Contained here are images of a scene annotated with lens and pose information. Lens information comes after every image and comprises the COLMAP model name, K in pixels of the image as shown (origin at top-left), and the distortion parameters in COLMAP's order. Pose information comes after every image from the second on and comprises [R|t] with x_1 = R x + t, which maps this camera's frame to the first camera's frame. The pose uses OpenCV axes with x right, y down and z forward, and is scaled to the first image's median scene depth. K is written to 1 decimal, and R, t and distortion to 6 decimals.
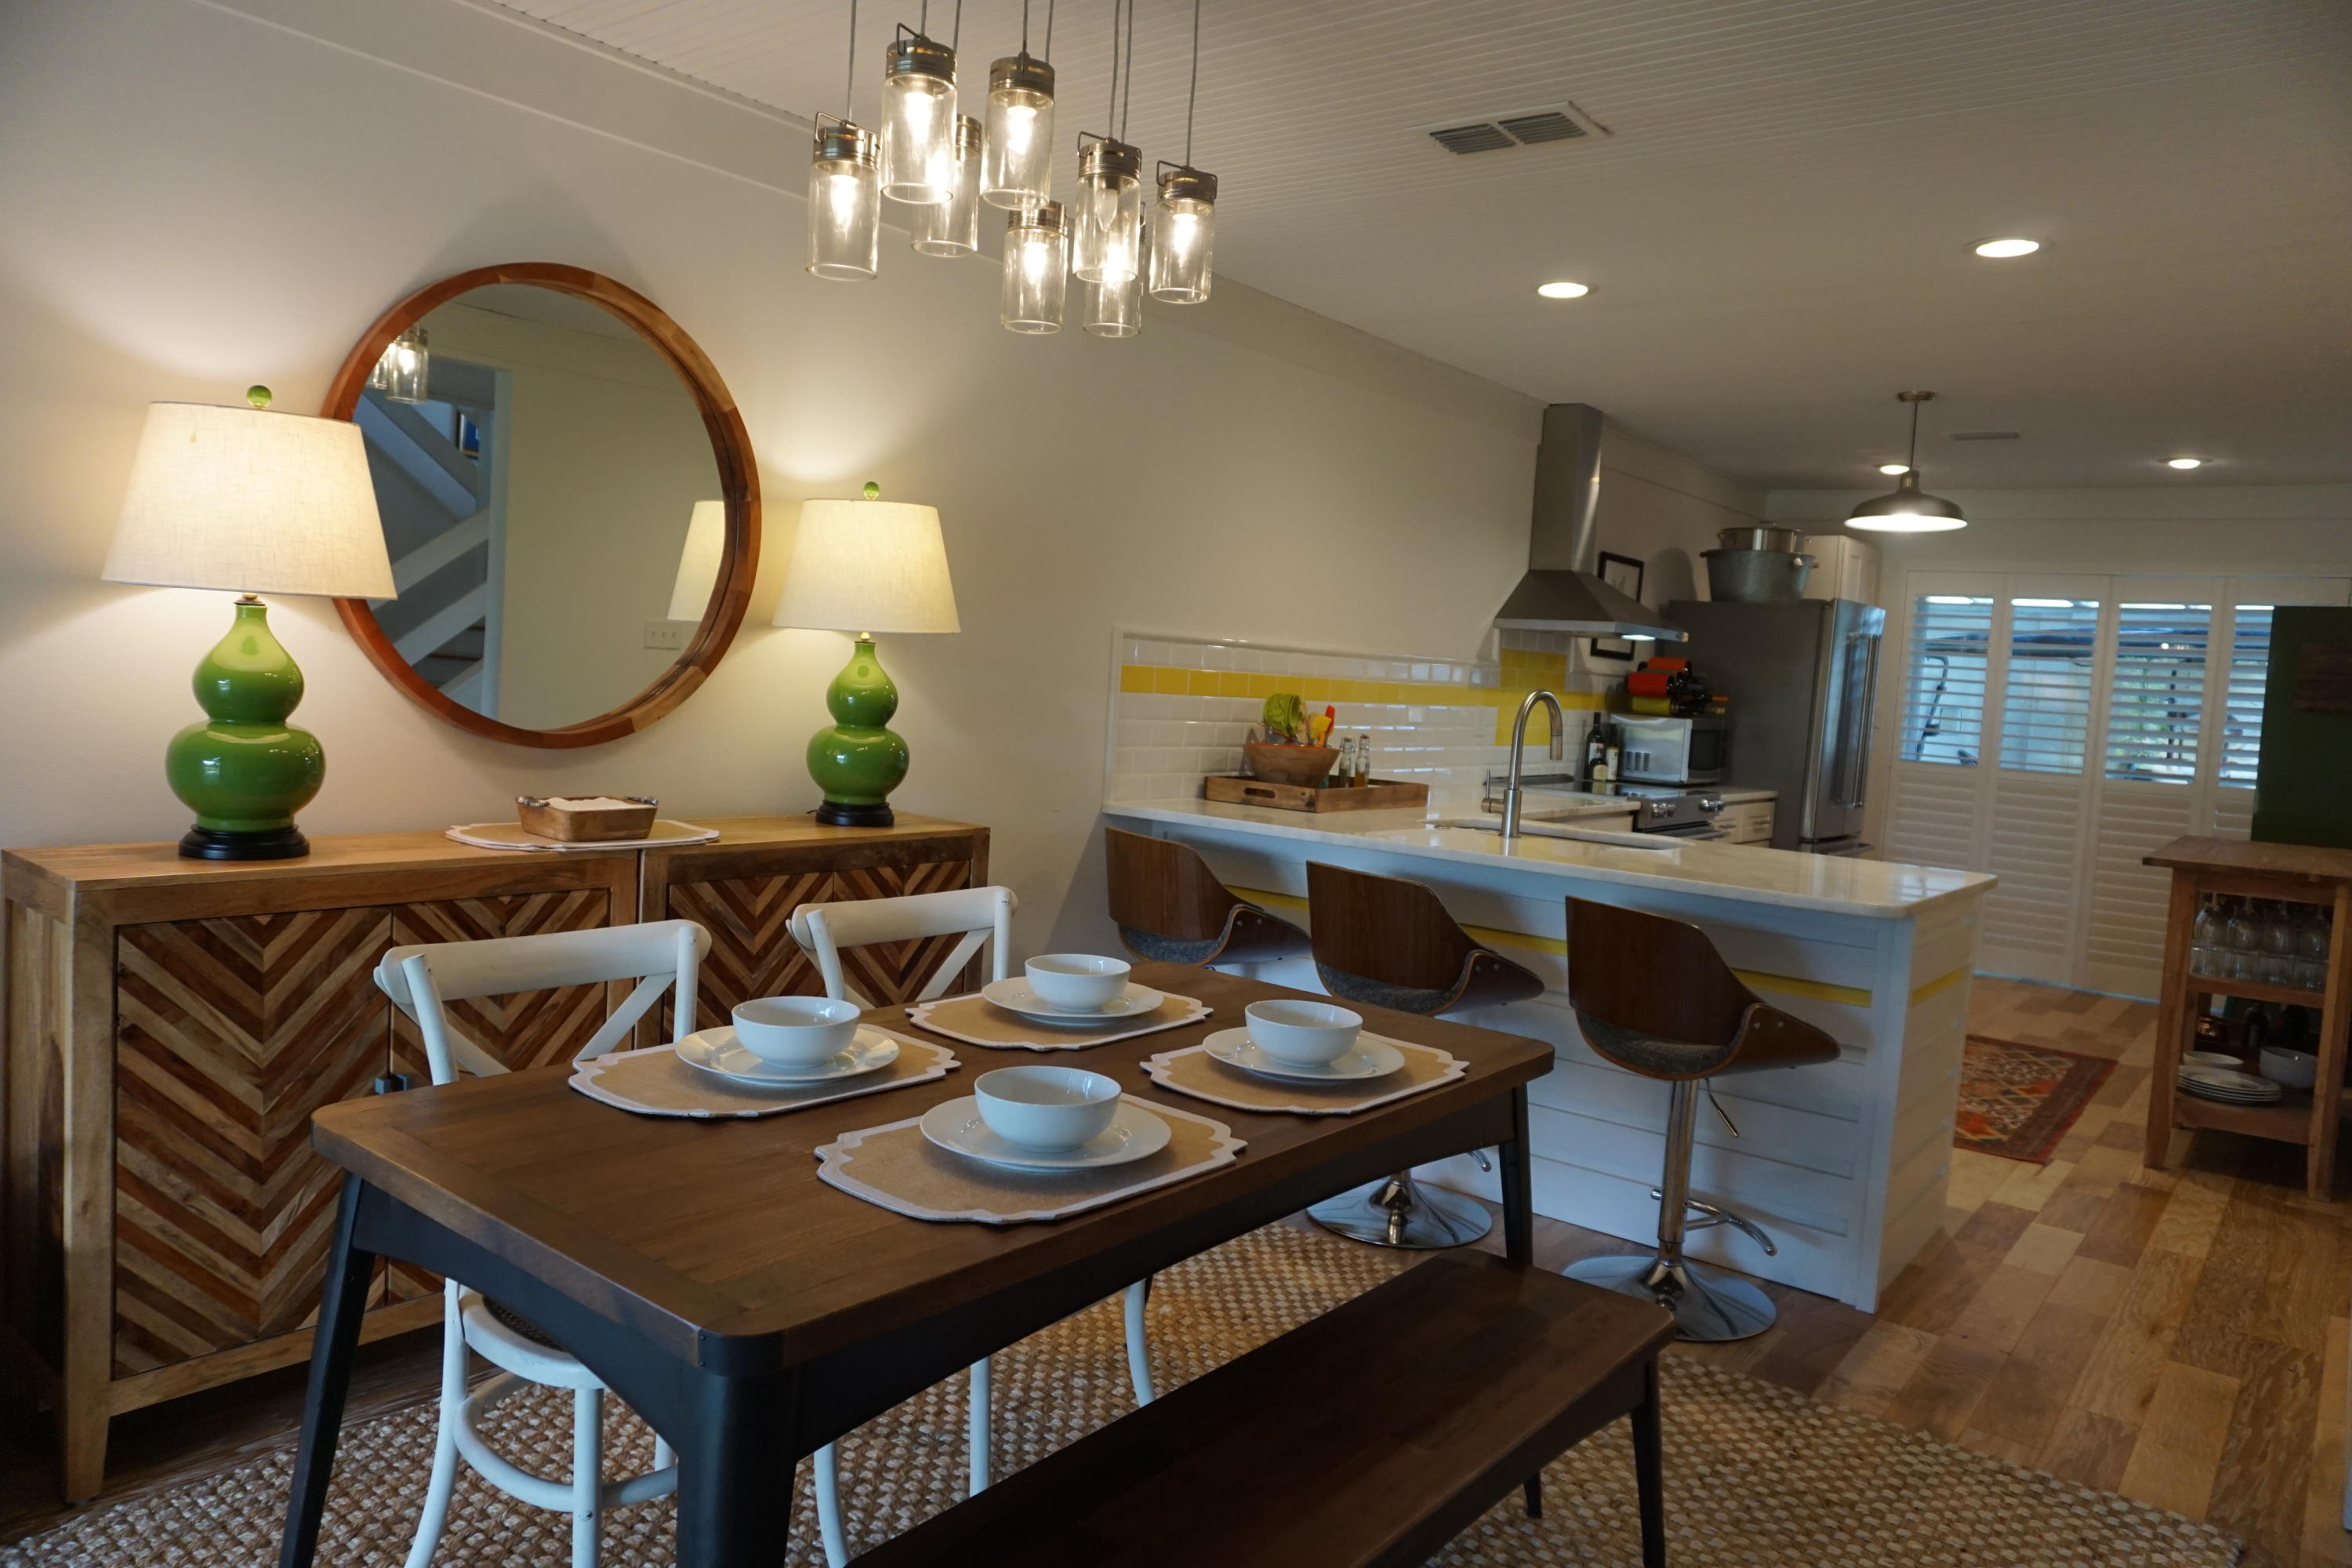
lens RADIAL K [[1574.9, 0, 1175.7], [0, 1574.9, 782.3], [0, 0, 1]] dist [-0.051544, 0.036694]
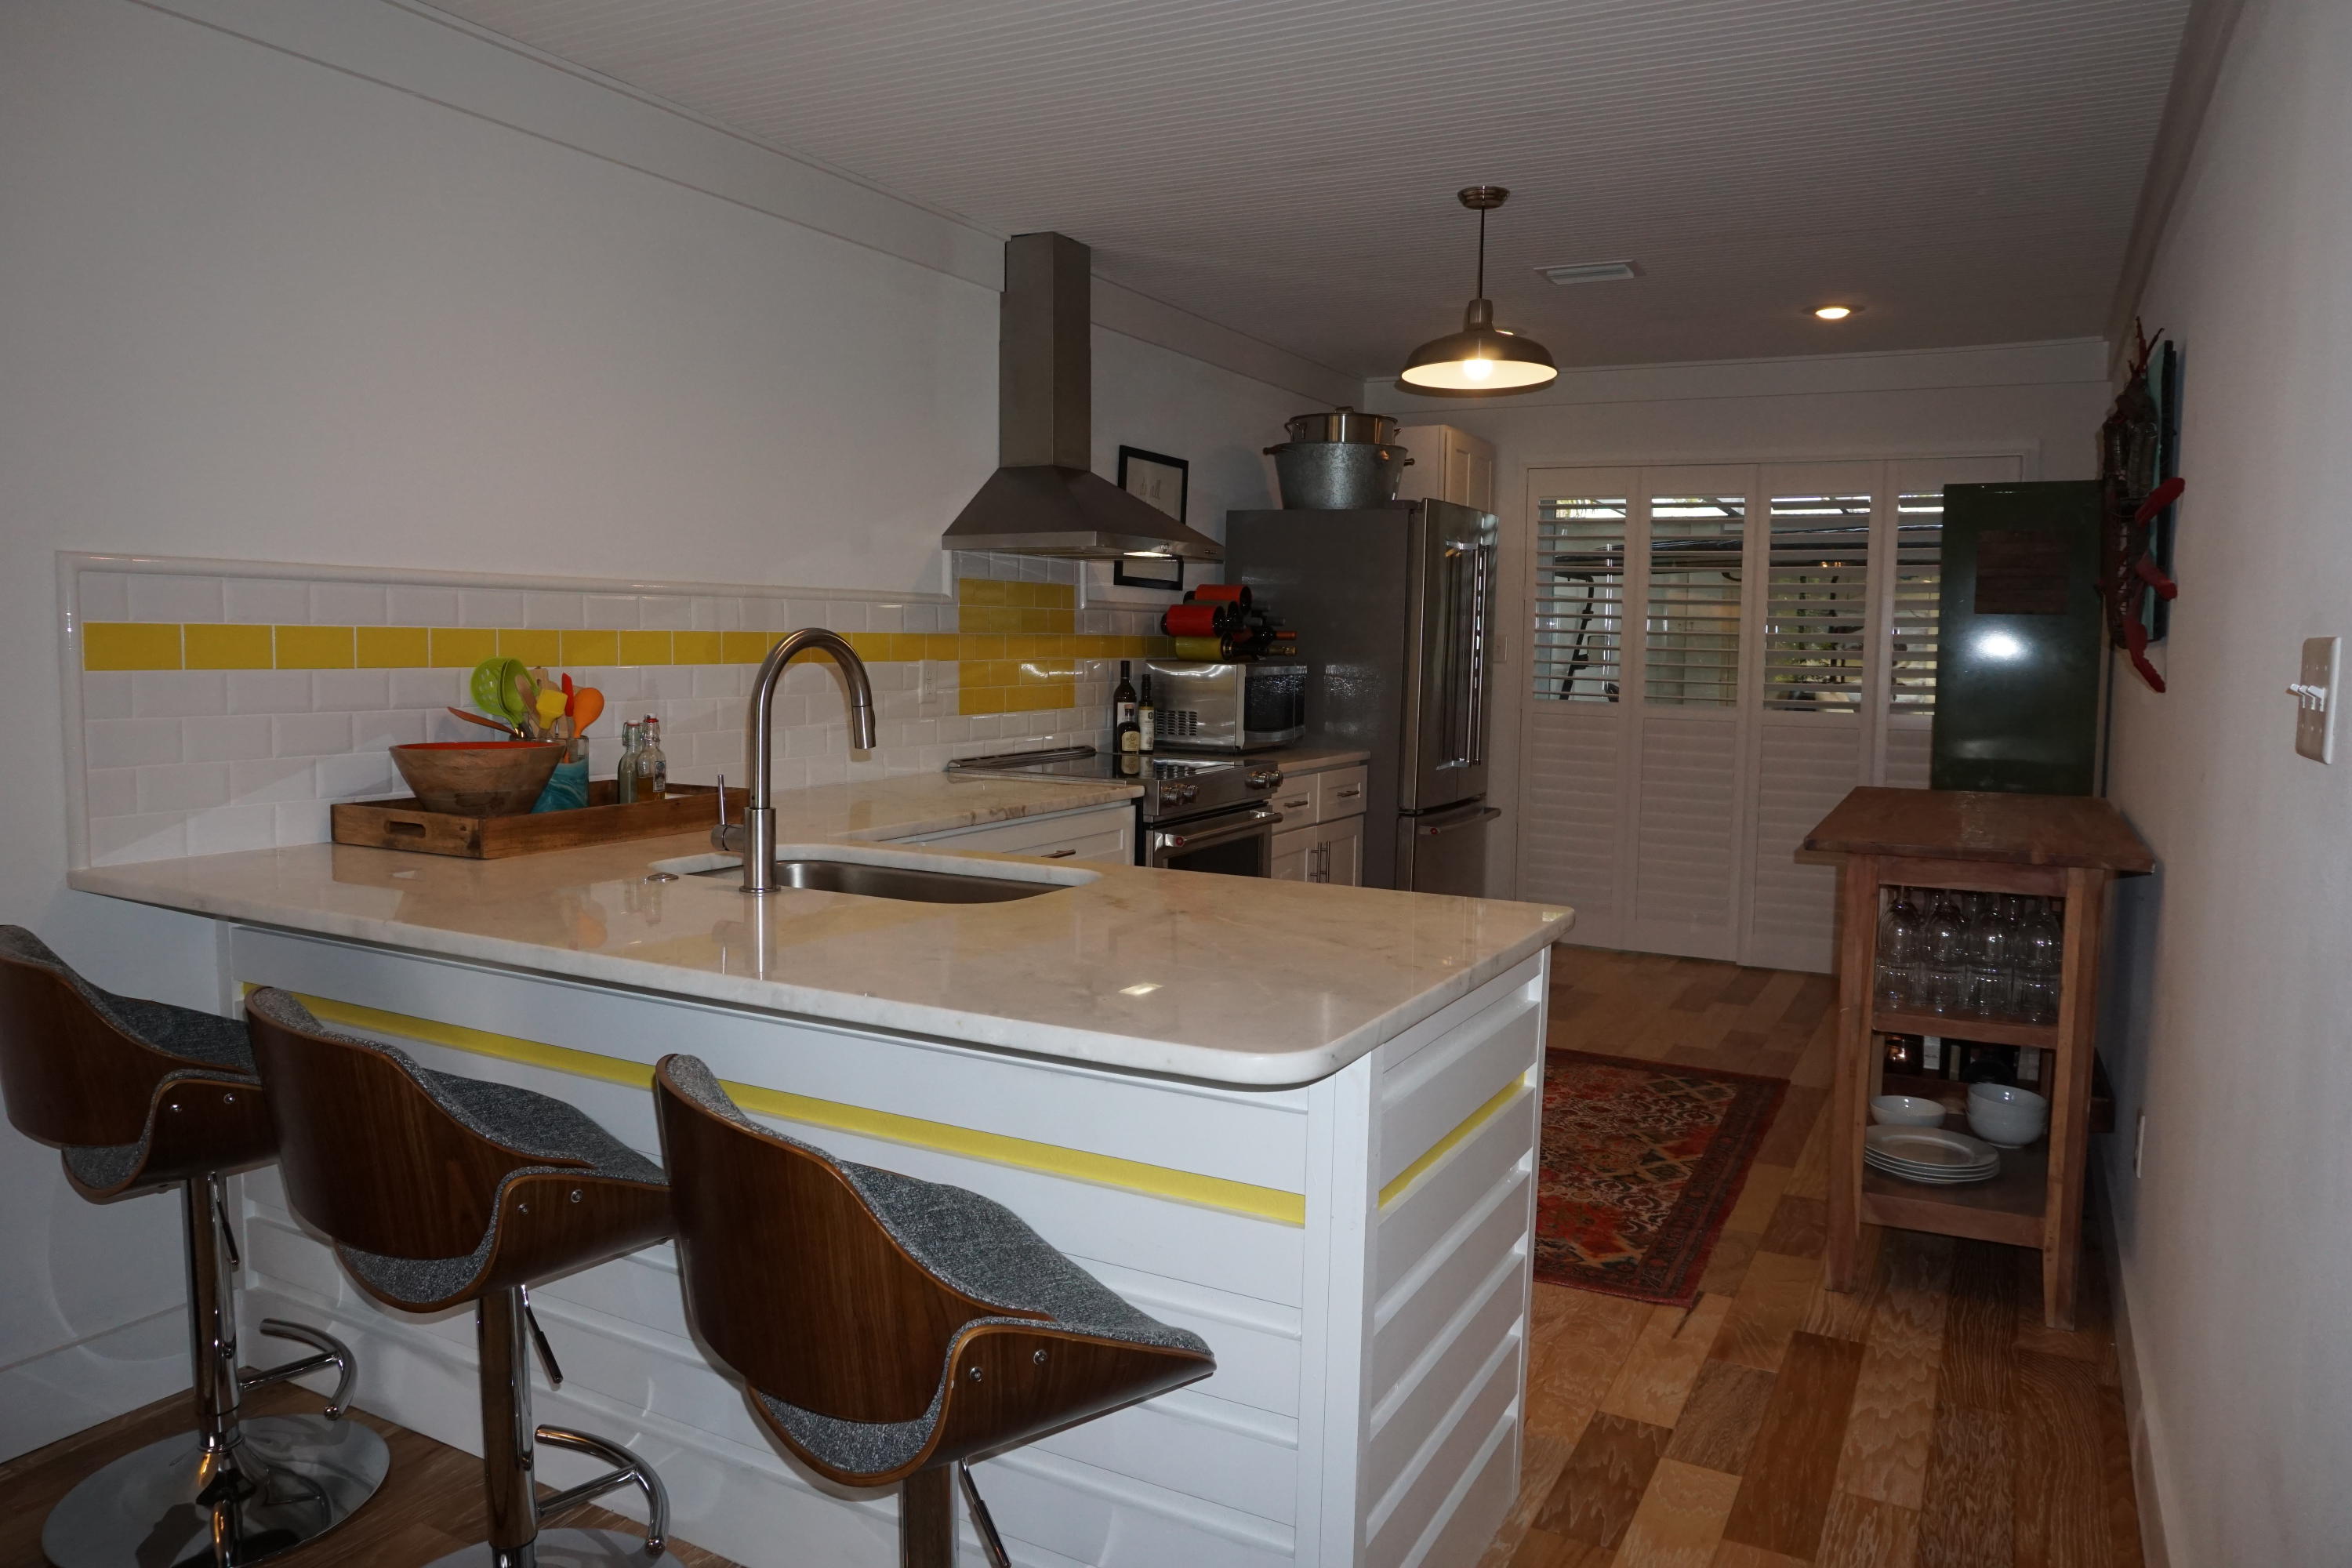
lens RADIAL K [[1574.9, 0, 1194.1], [0, 1574.9, 782.9], [0, 0, 1]] dist [-0.051544, 0.036694]
pose [[0.981896, -0.062229, 0.178907, 0.225638], [0.057593, 0.997859, 0.030993, -0.010872], [-0.180453, -0.020128, 0.983378, 0.352993]]
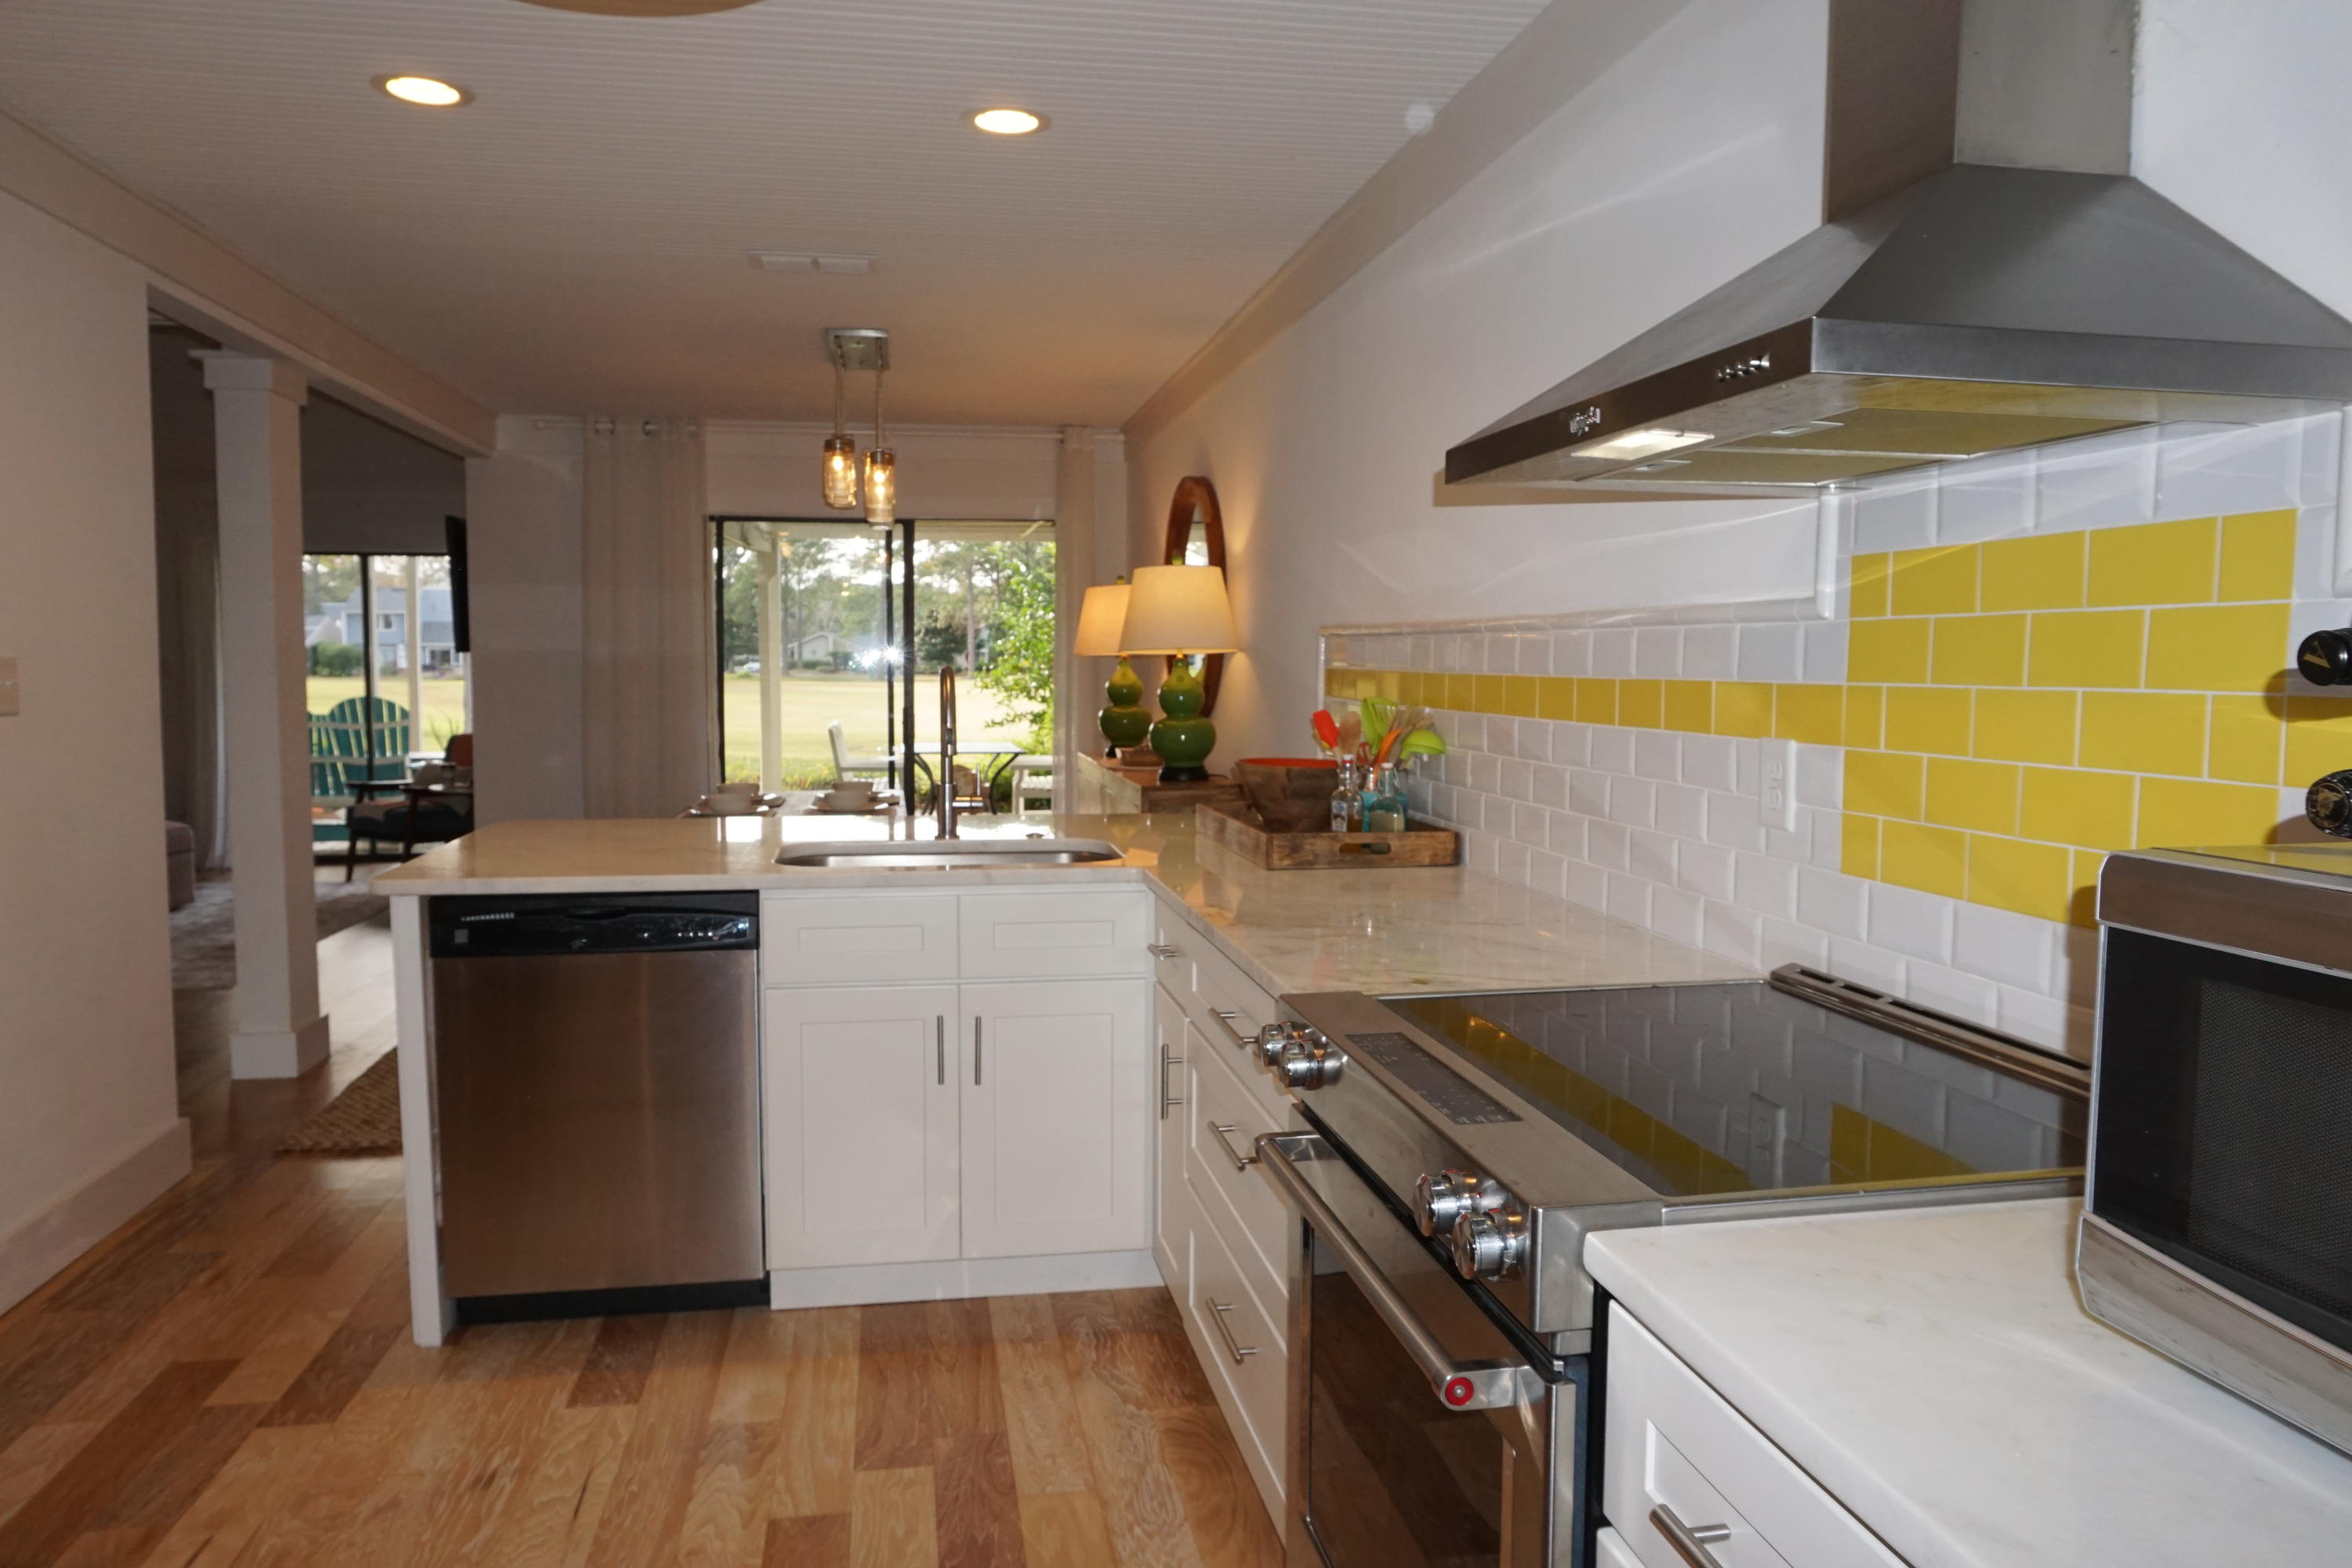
lens RADIAL K [[1574.9, 0, 1175.3], [0, 1574.9, 784.4], [0, 0, 1]] dist [-0.051544, 0.036694]
pose [[-0.661170, -0.004367, -0.750223, 0.655308], [-0.101271, 0.991350, 0.083480, -0.066911], [0.743369, 0.131171, -0.655894, 1.391105]]
